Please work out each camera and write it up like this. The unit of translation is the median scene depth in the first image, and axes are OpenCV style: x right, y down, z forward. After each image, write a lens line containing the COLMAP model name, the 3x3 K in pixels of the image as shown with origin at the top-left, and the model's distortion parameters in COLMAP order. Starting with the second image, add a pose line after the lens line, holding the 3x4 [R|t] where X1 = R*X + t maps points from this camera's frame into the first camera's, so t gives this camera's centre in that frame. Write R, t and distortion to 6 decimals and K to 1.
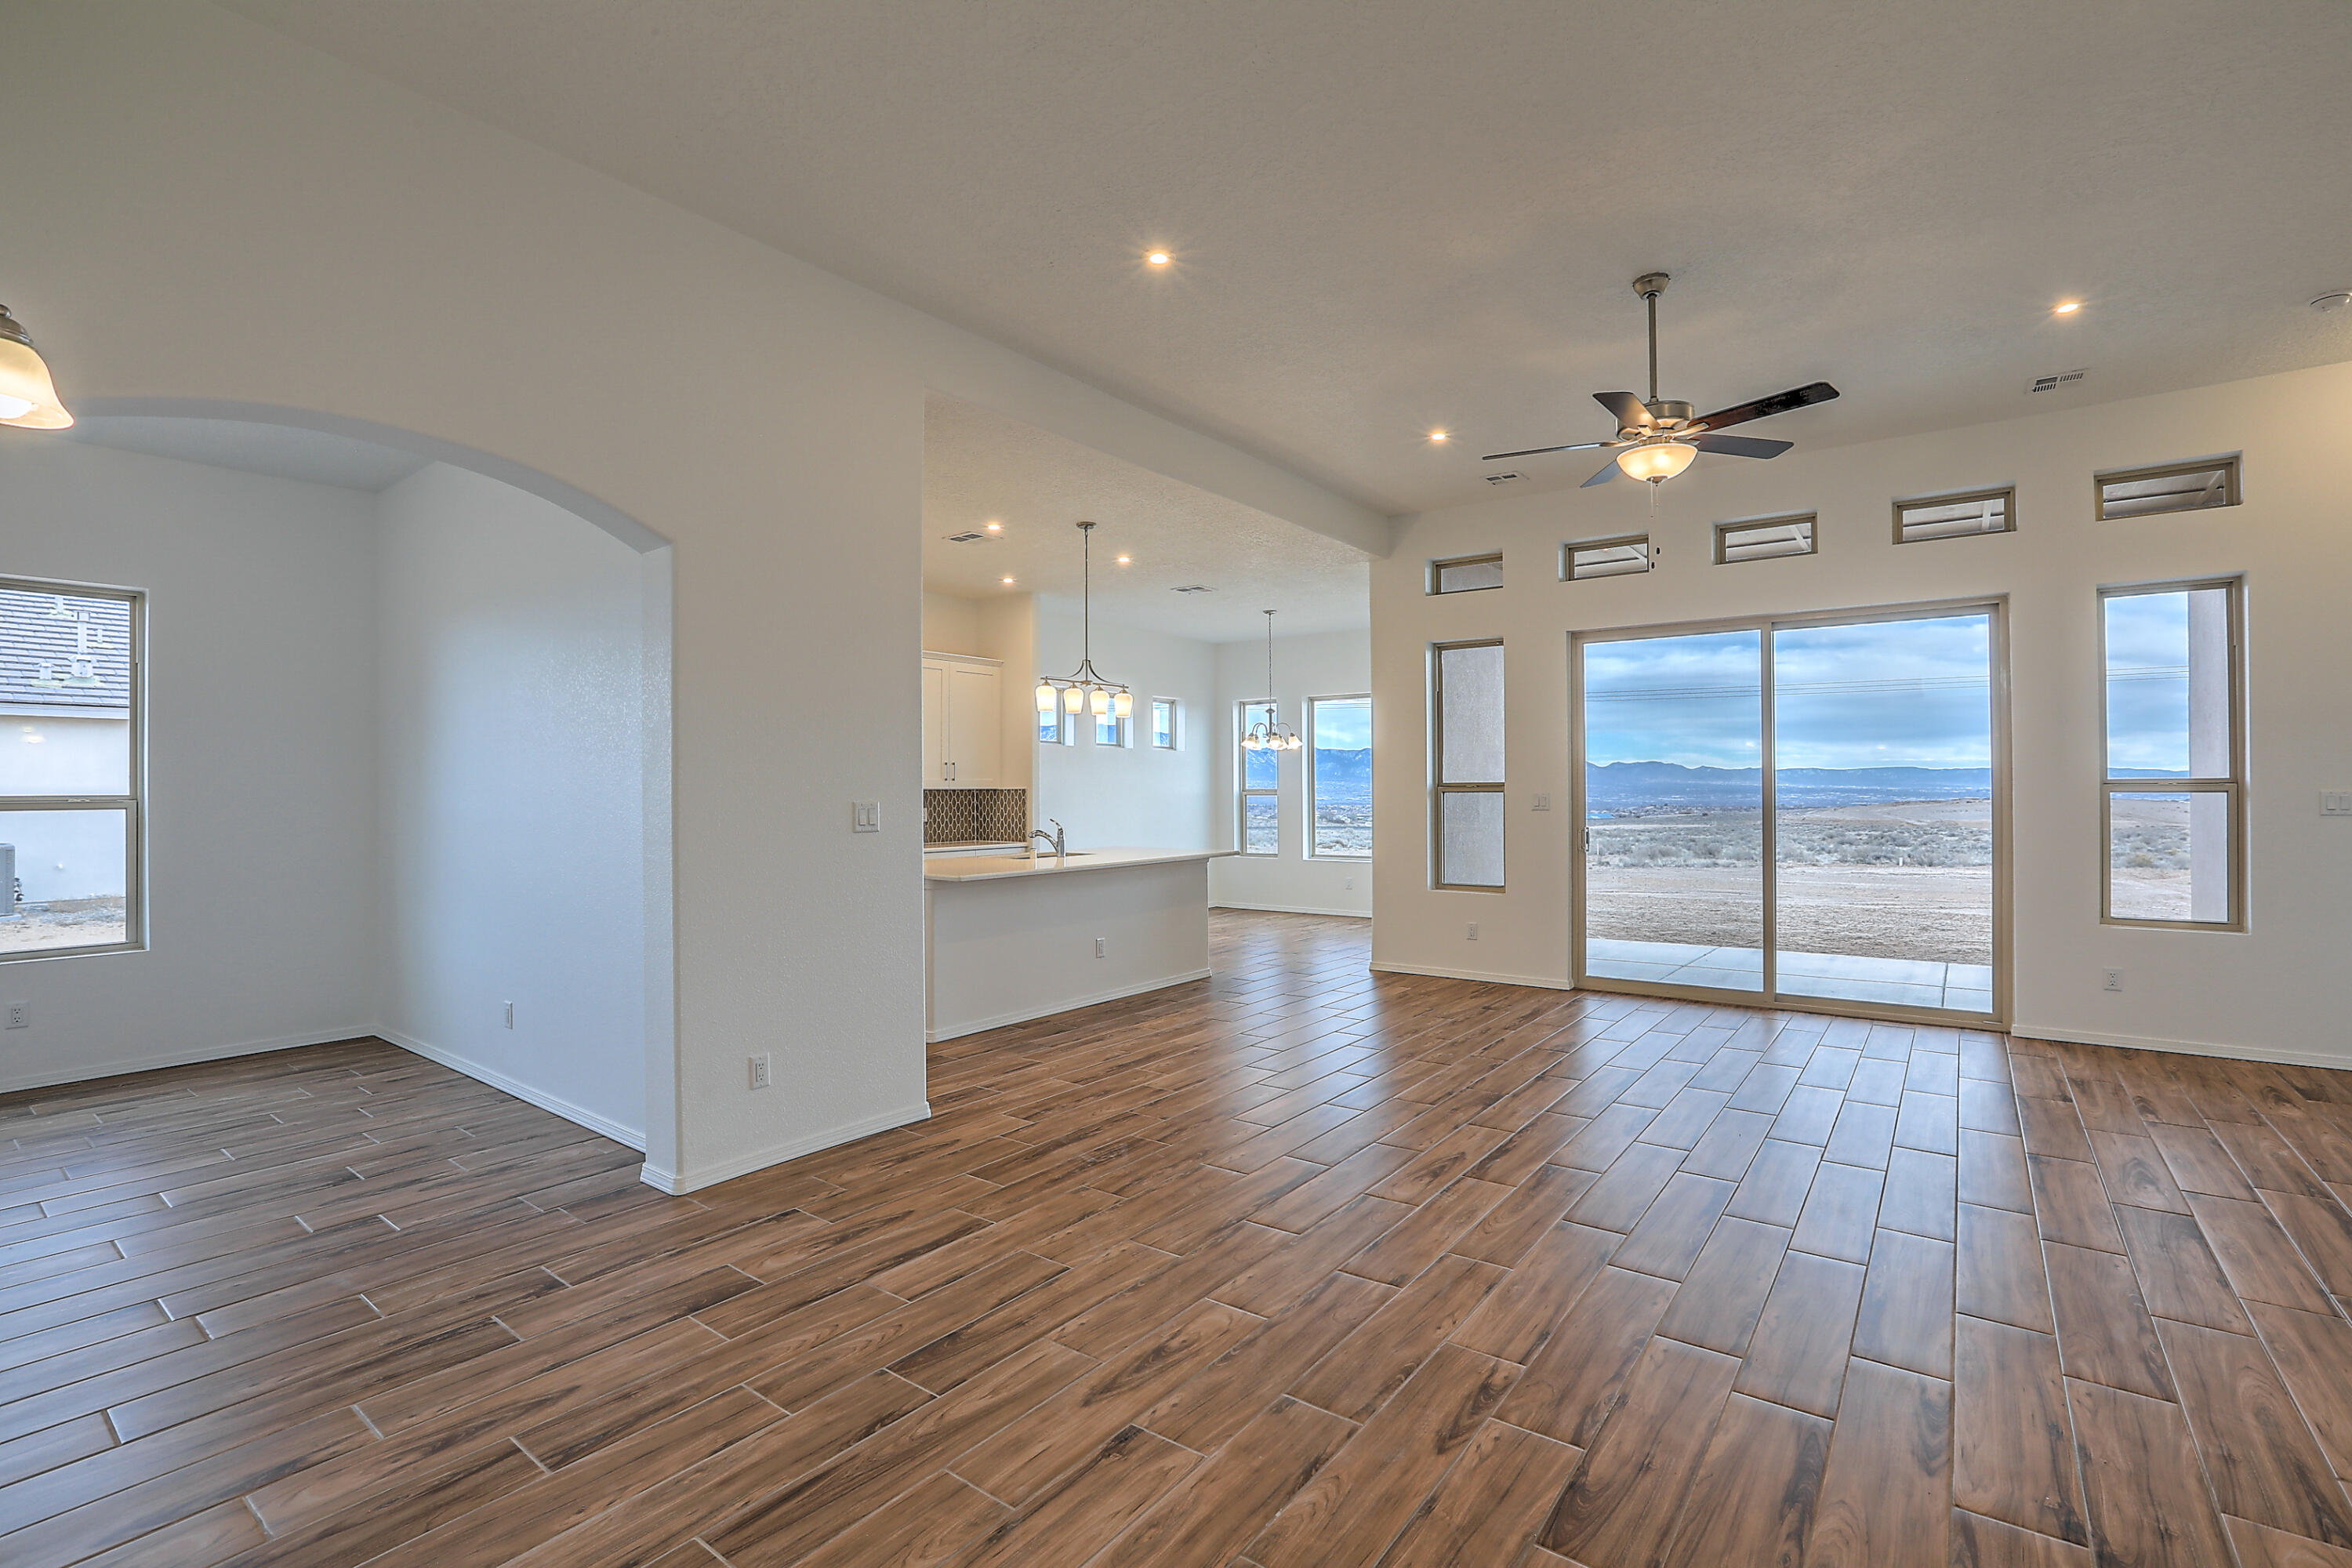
lens RADIAL K [[1065.1, 0, 1178.8], [0, 1065.1, 784.0], [0, 0, 1]] dist [-0.055873, 0.020456]
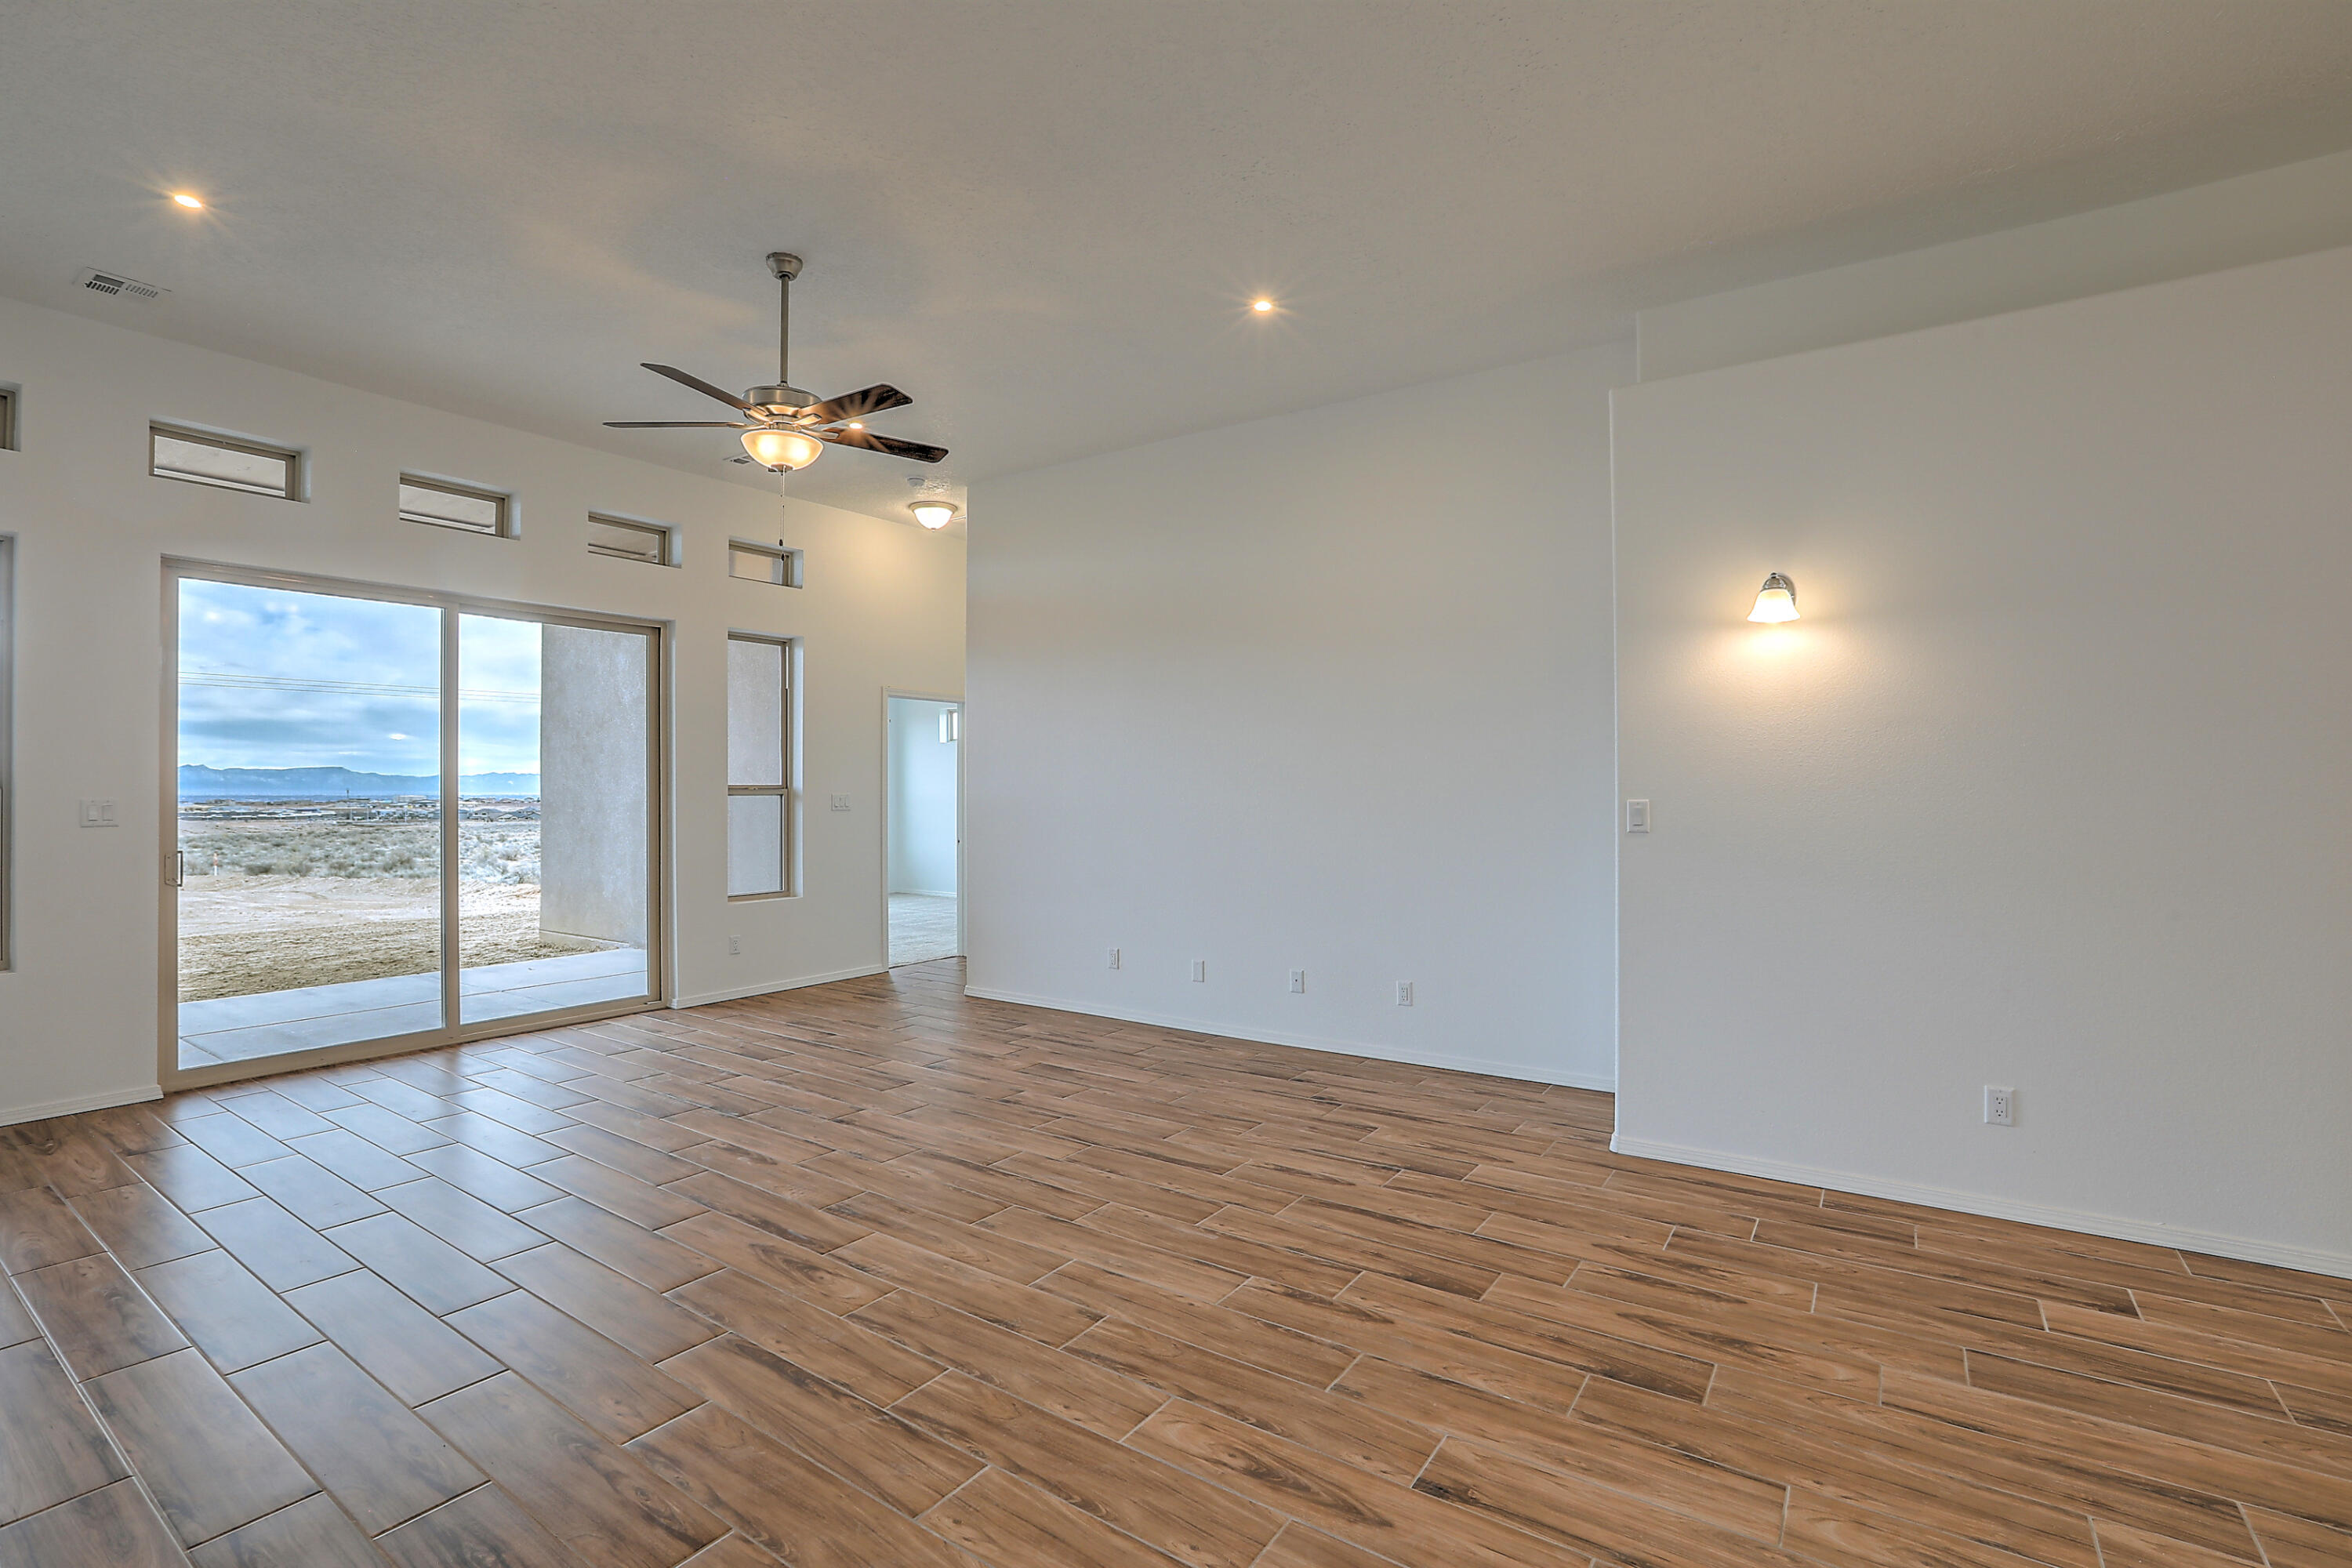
lens RADIAL K [[1065.1, 0, 1178.8], [0, 1065.1, 784.0], [0, 0, 1]] dist [-0.055873, 0.020456]
pose [[-0.042390, 0.010214, 0.999049, -0.427491], [-0.002295, 0.999944, -0.010321, 0.005824], [-0.999099, -0.002730, -0.042364, 0.562364]]
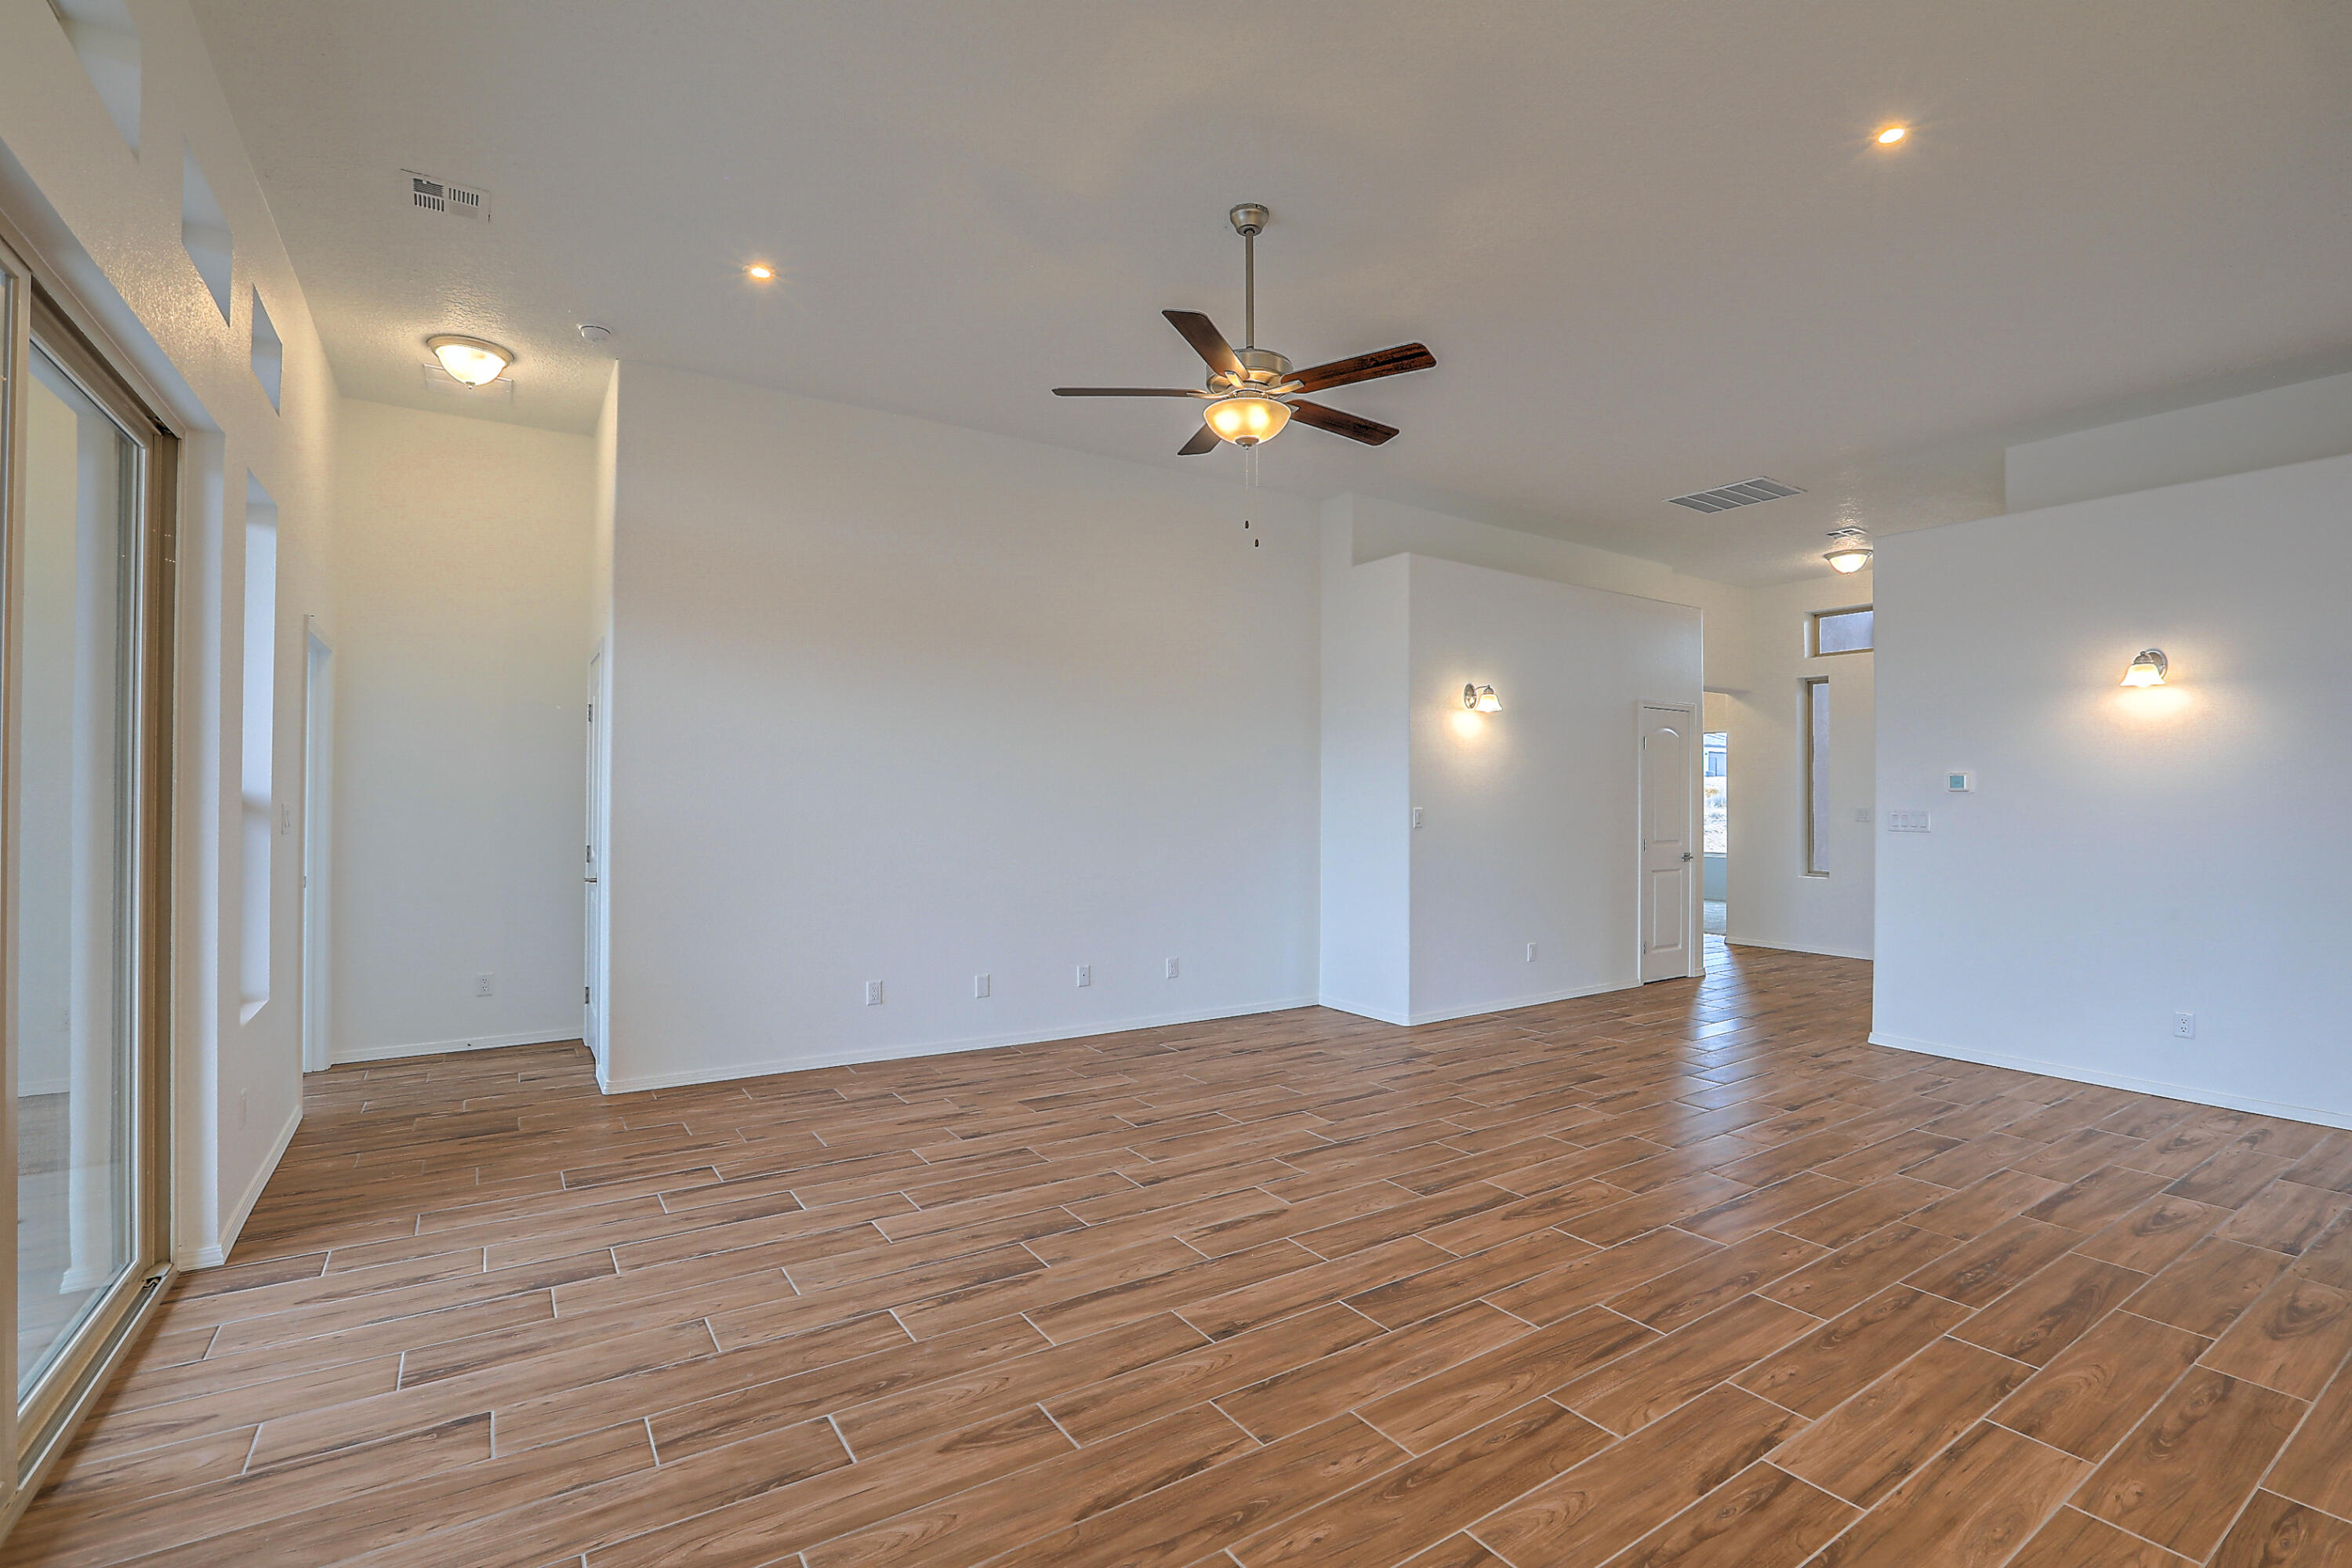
lens RADIAL K [[1065.1, 0, 1178.8], [0, 1065.1, 784.0], [0, 0, 1]] dist [-0.055873, 0.020456]
pose [[-0.942438, 0.003566, 0.334361, 0.183005], [-0.002813, 0.999823, -0.018592, 0.003905], [-0.334369, -0.018463, -0.942262, 1.517990]]
